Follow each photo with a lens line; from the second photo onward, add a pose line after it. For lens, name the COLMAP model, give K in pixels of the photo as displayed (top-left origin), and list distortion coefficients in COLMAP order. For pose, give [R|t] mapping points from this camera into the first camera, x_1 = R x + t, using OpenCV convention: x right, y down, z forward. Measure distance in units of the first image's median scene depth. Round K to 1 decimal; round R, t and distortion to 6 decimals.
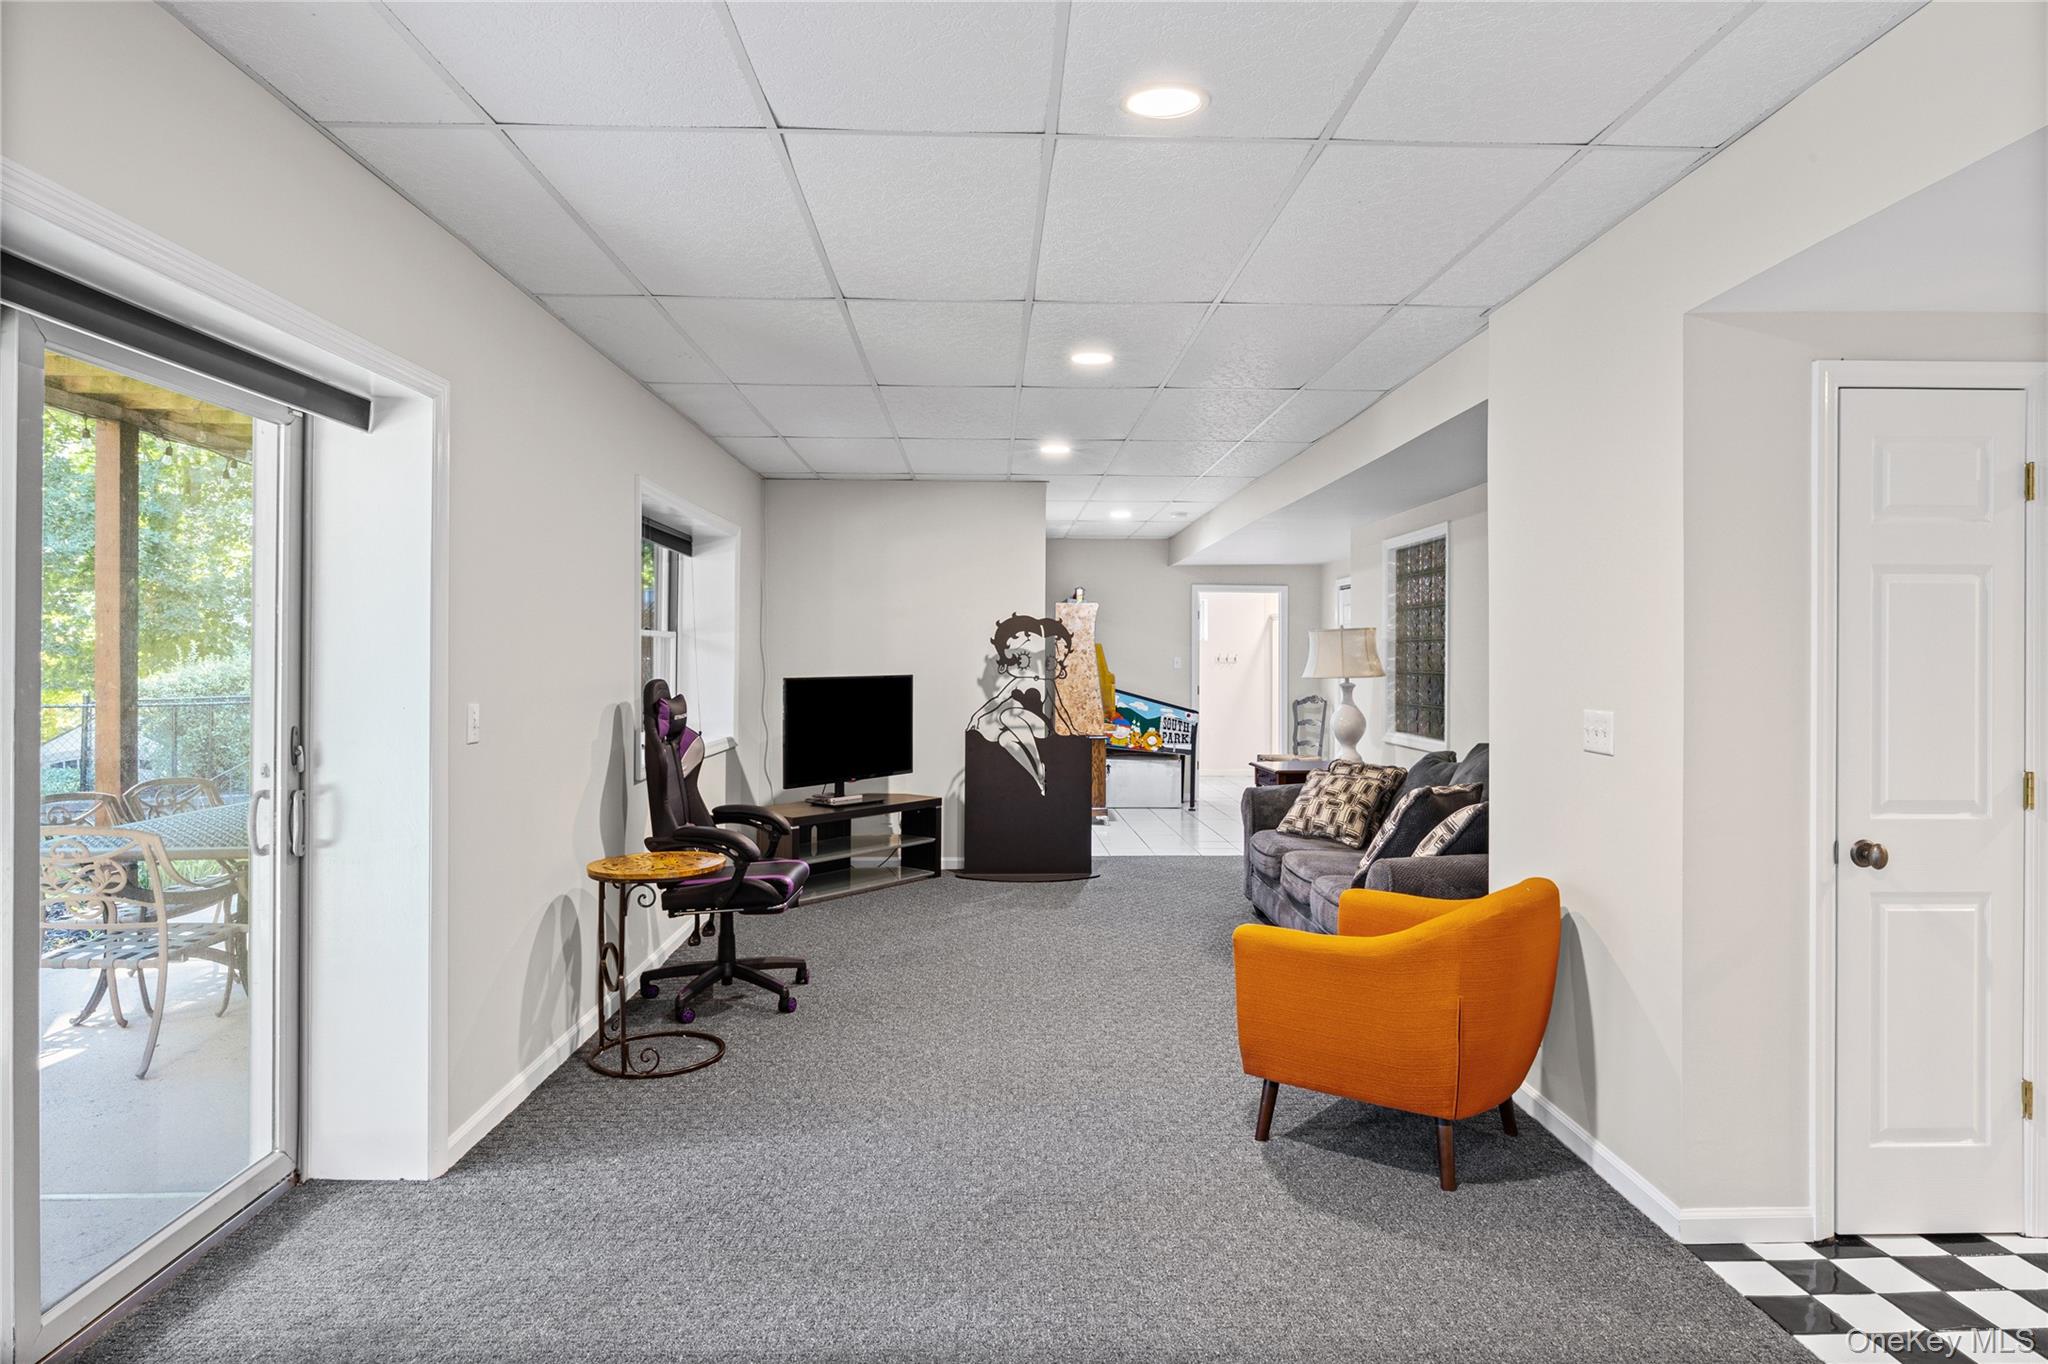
lens RADIAL K [[1252.9, 0, 1028.8], [0, 1252.9, 673.8], [0, 0, 1]] dist [-0.004441, -0.000397]
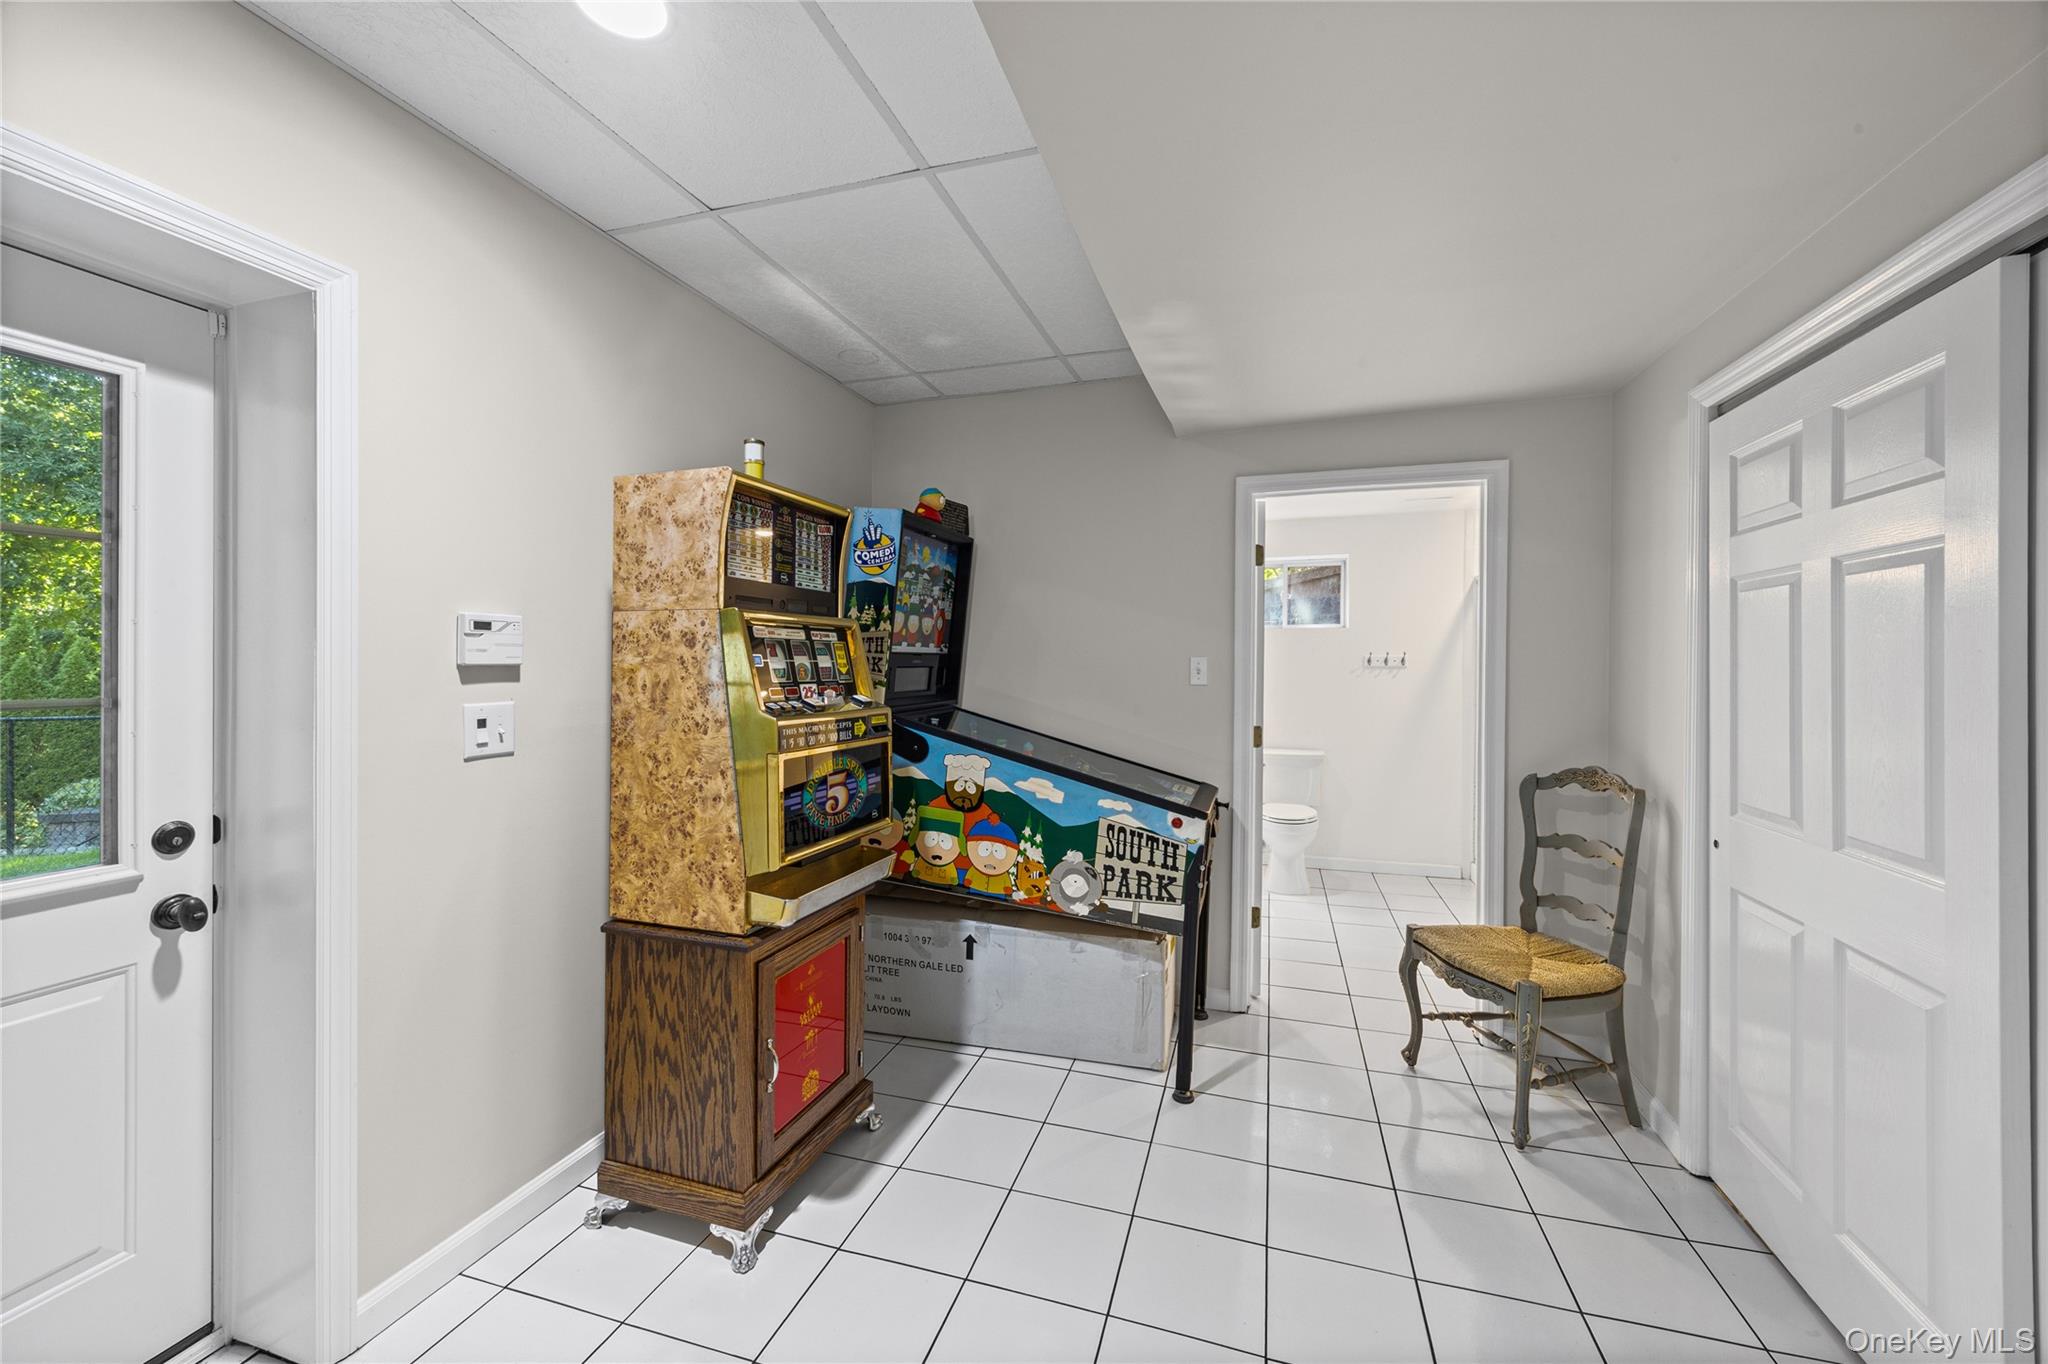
lens RADIAL K [[832.5, 0, 1007.2], [0, 832.5, 678.5], [0, 0, 1]] dist [0.002658, -0.000259]
pose [[0.939627, 0.007188, -0.342124, 0.162391], [-0.003558, 0.999931, 0.011236, -0.009712], [0.342181, -0.009341, 0.939587, 0.765659]]
